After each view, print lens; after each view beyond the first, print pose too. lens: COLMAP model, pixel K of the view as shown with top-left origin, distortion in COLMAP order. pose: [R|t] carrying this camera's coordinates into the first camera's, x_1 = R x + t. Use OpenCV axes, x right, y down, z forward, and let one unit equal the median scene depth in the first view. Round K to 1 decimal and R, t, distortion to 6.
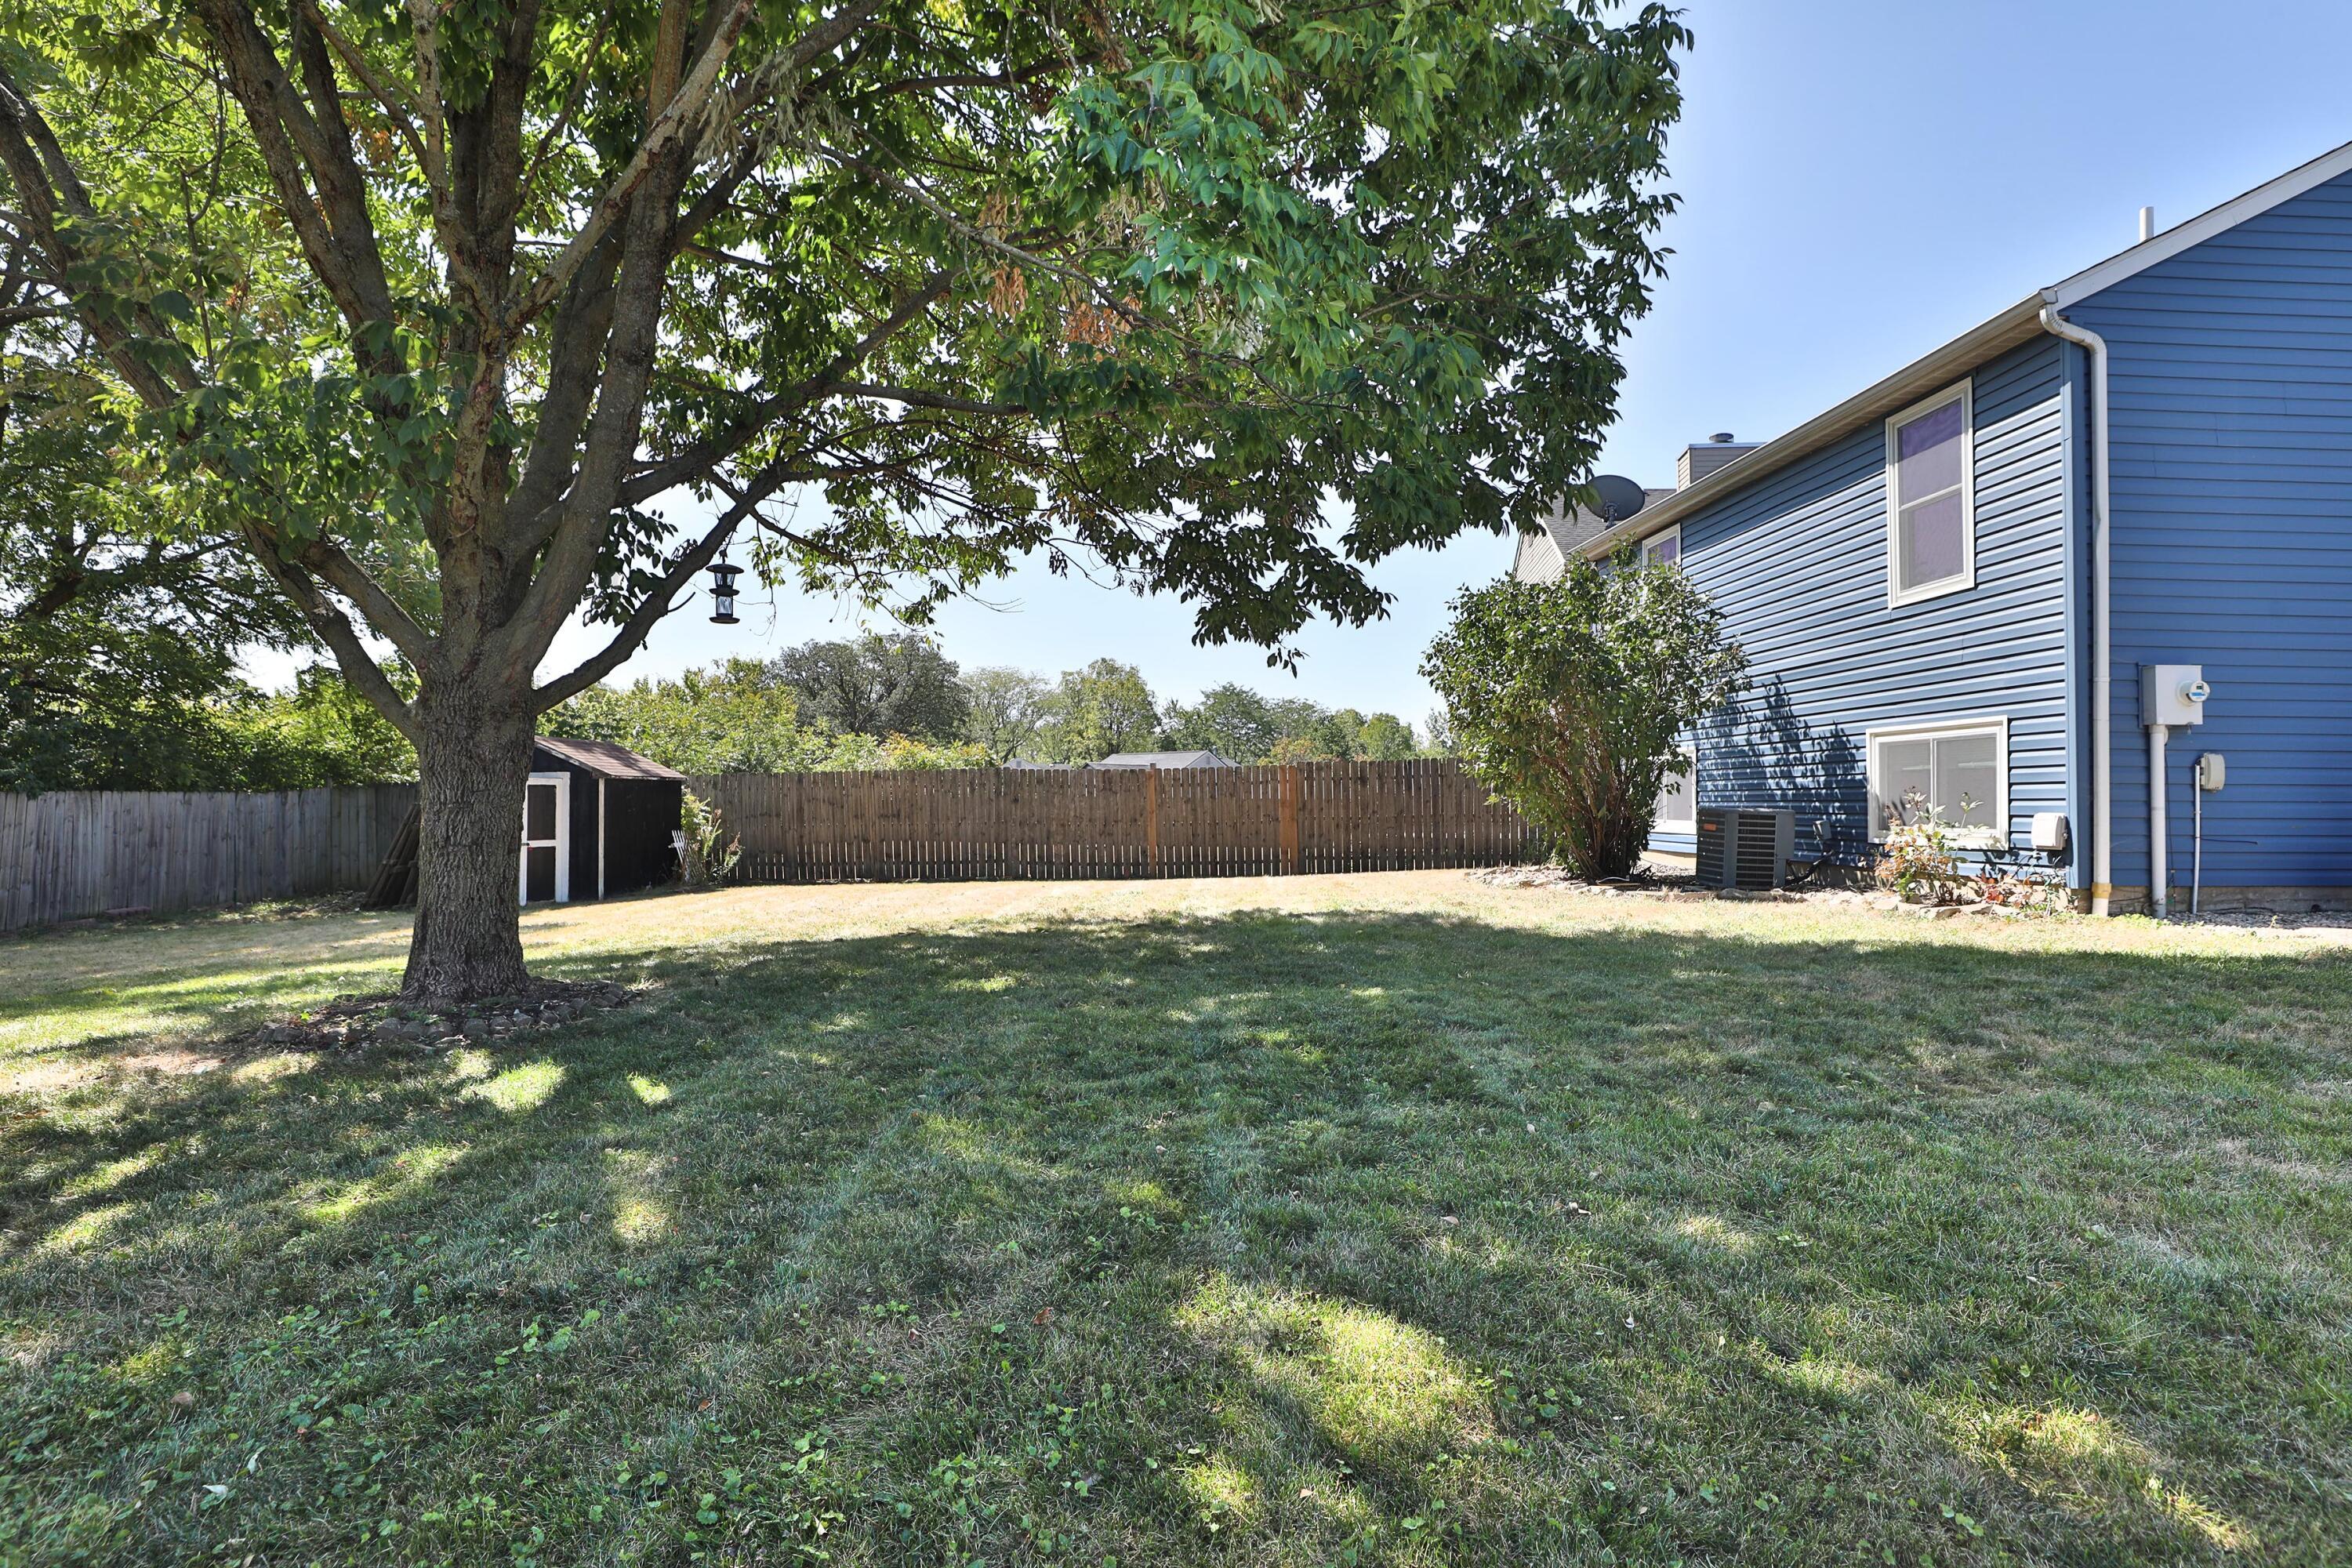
lens RADIAL K [[1161.3, 0, 1174.9], [0, 1161.3, 792.3], [0, 0, 1]] dist [-0.005171, 0.000078]
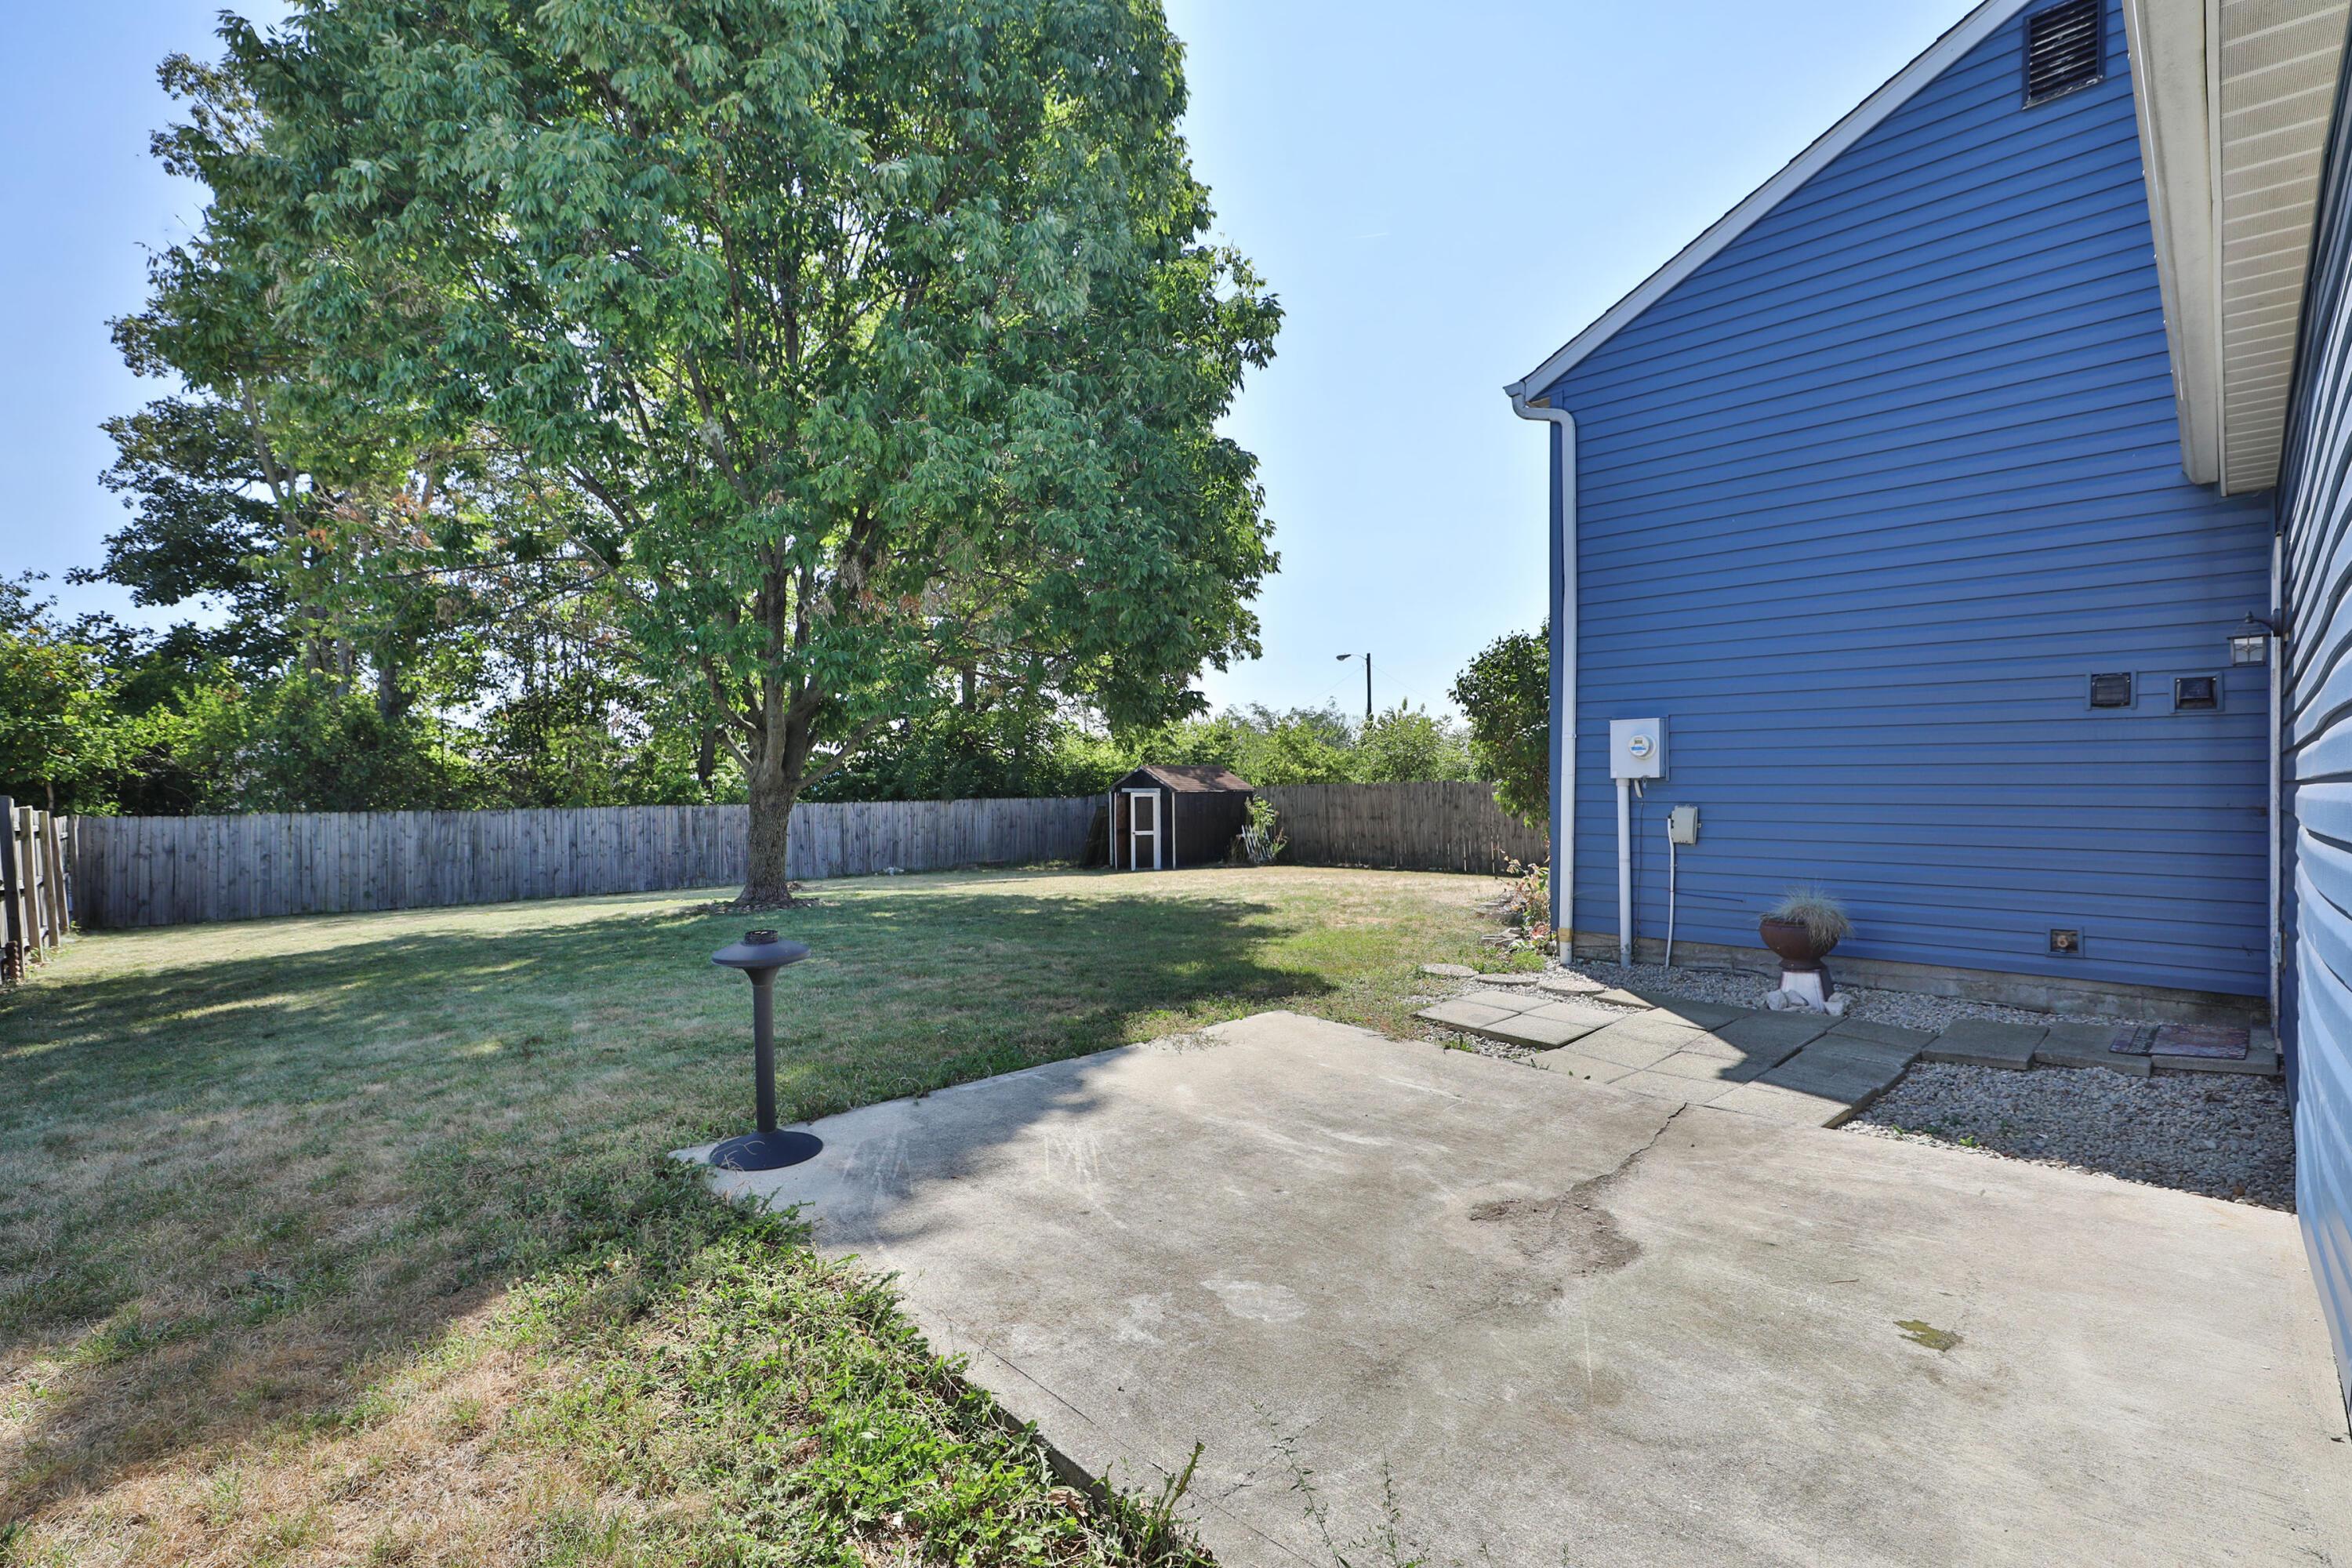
lens RADIAL K [[1083.1, 0, 1178.0], [0, 1083.1, 802.5], [0, 0, 1]] dist [-0.015613, 0.000751]
pose [[0.666149, 0.010798, -0.745741, 1.260427], [0.005294, 0.999802, 0.019206, -0.054807], [0.745800, -0.016742, 0.665959, 0.082393]]
